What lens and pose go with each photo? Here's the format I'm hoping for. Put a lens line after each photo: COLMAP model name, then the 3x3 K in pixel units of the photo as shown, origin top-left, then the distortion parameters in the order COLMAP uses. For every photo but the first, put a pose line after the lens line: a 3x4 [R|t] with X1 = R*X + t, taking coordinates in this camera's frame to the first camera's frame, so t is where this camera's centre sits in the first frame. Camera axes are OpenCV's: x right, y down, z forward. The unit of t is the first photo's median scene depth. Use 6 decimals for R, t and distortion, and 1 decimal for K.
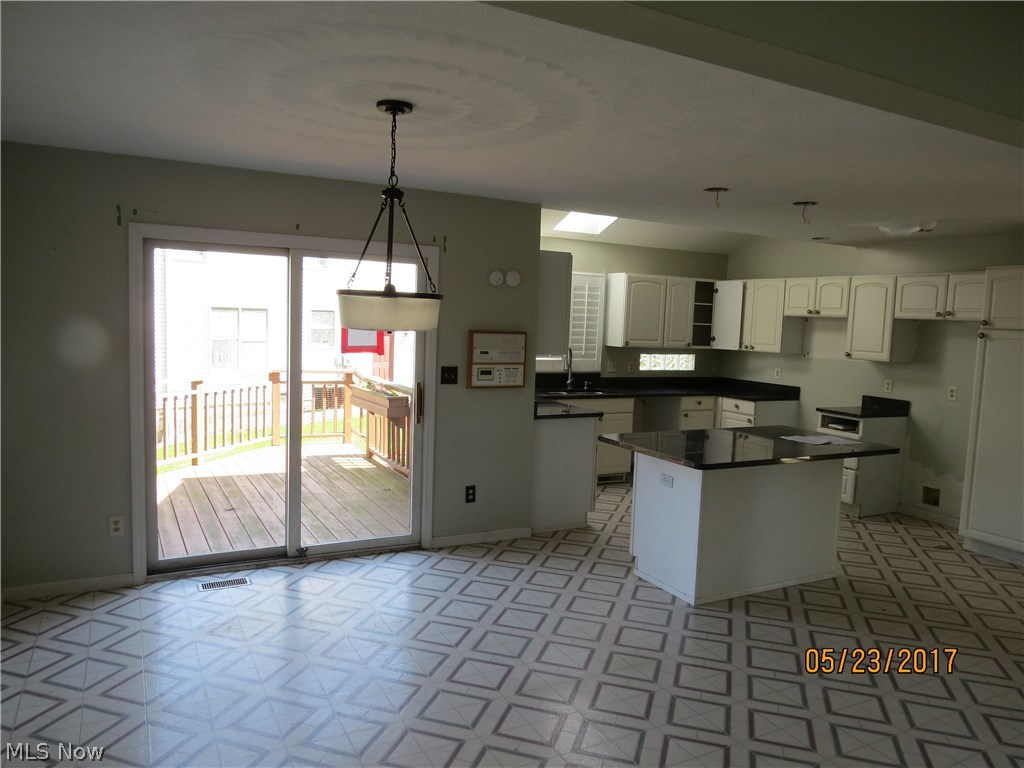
lens RADIAL K [[737.8, 0, 512.0], [0, 737.8, 384.0], [0, 0, 1]] dist [-0.018437, 0.006995]
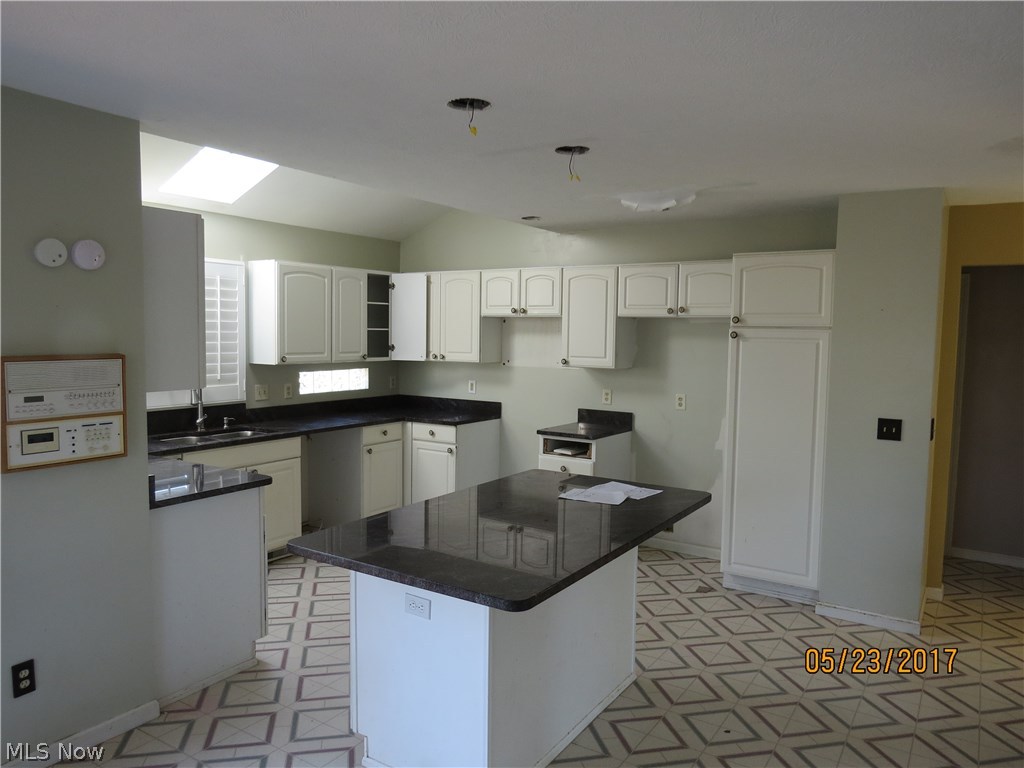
lens RADIAL K [[737.8, 0, 512.0], [0, 737.8, 384.0], [0, 0, 1]] dist [-0.018437, 0.006995]
pose [[0.874182, -0.061728, 0.481659, 0.005654], [0.063759, 0.997891, 0.012167, -0.027764], [-0.481395, 0.020074, 0.876274, 0.291356]]
